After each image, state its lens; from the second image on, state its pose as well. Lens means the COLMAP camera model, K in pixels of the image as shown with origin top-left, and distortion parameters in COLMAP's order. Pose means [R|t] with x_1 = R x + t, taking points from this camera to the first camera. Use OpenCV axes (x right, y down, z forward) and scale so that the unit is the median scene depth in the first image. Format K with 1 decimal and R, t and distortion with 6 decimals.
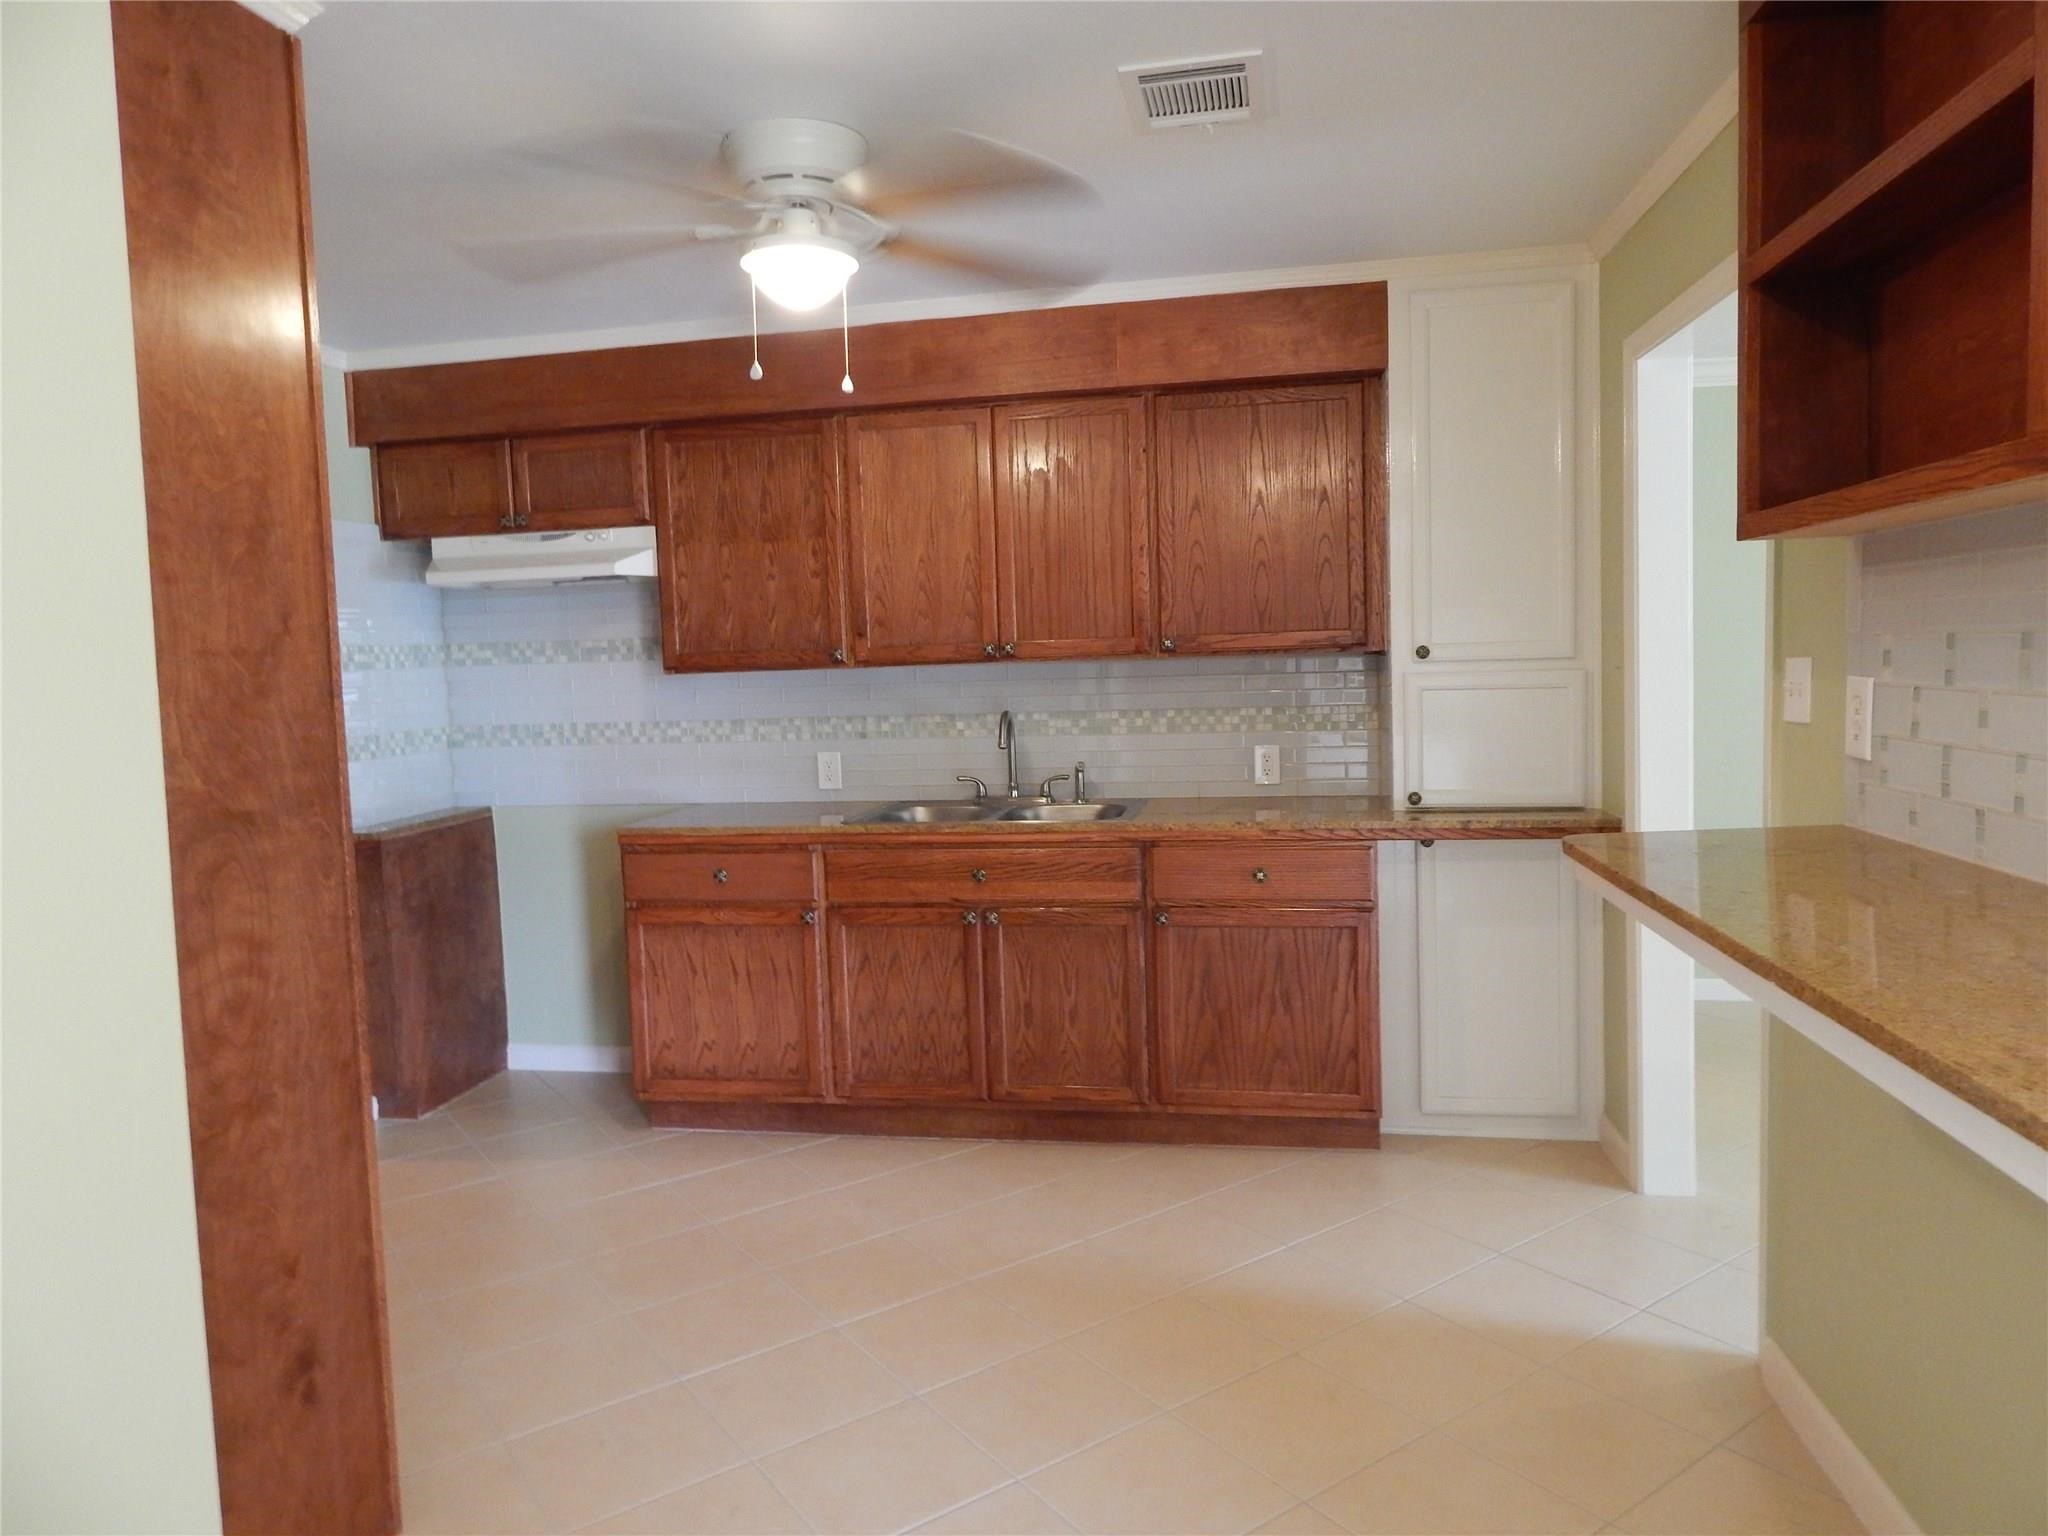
lens RADIAL K [[1419.9, 0, 1028.5], [0, 1419.9, 746.1], [0, 0, 1]] dist [0.046175, 0.000012]
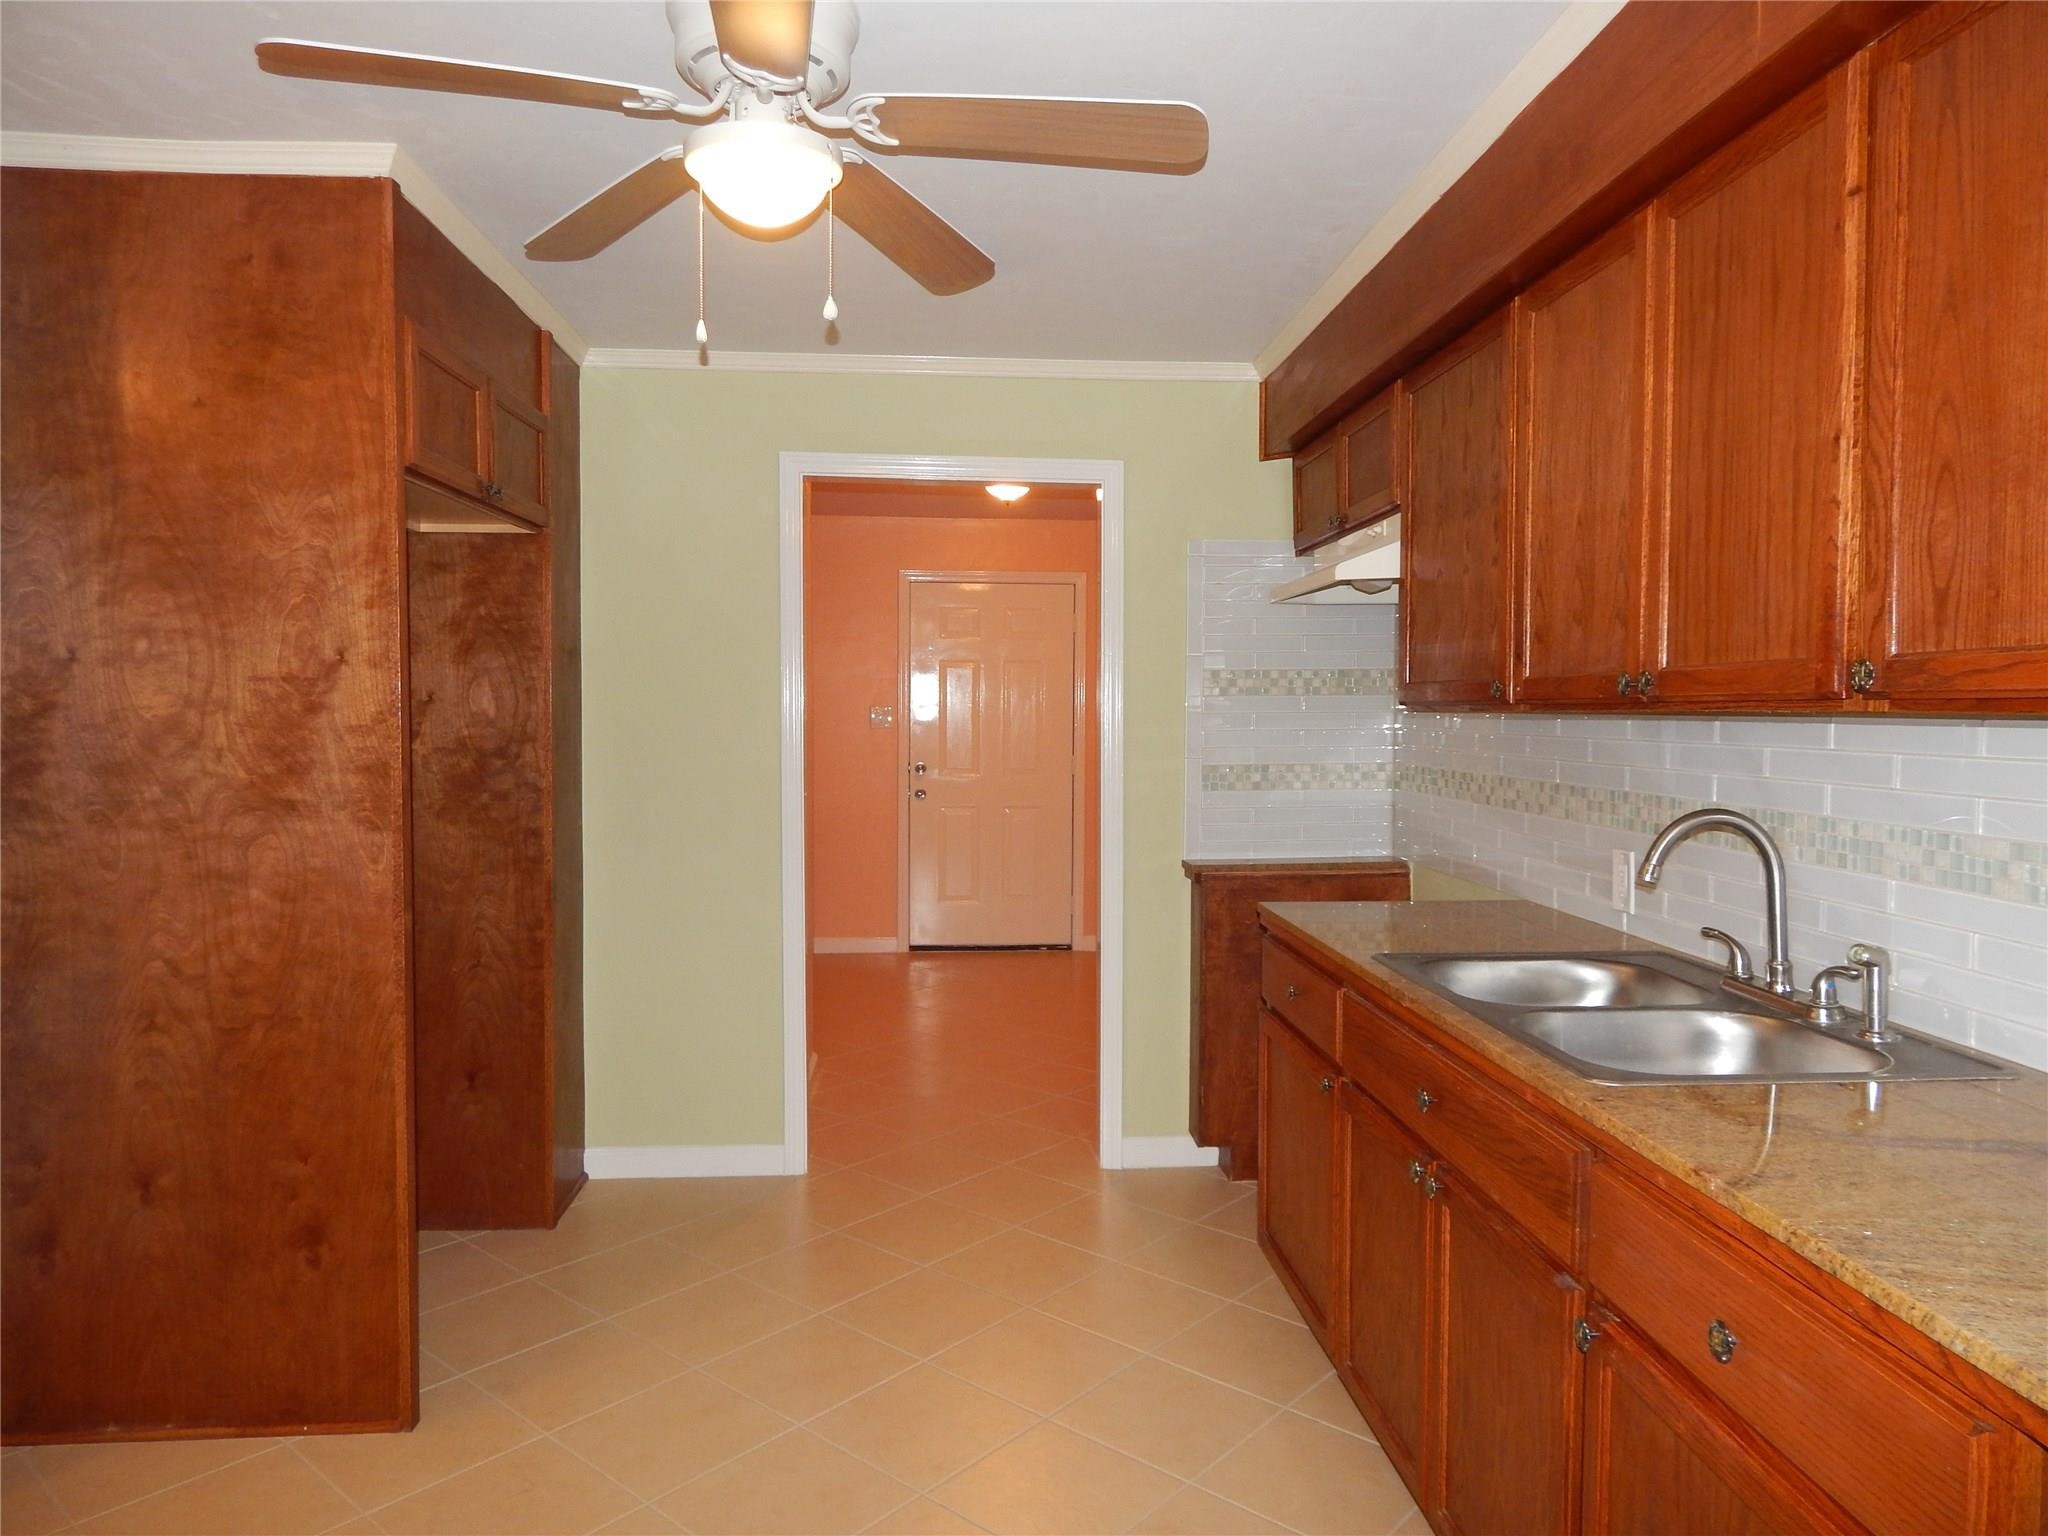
lens RADIAL K [[1371.2, 0, 1025.6], [0, 1371.2, 757.6], [0, 0, 1]] dist [0.000026, -0.001725]
pose [[0.218332, 0.069670, -0.973384, 0.782159], [-0.070471, 0.995970, 0.055480, -0.104095], [0.973327, 0.056482, 0.222362, 1.306620]]
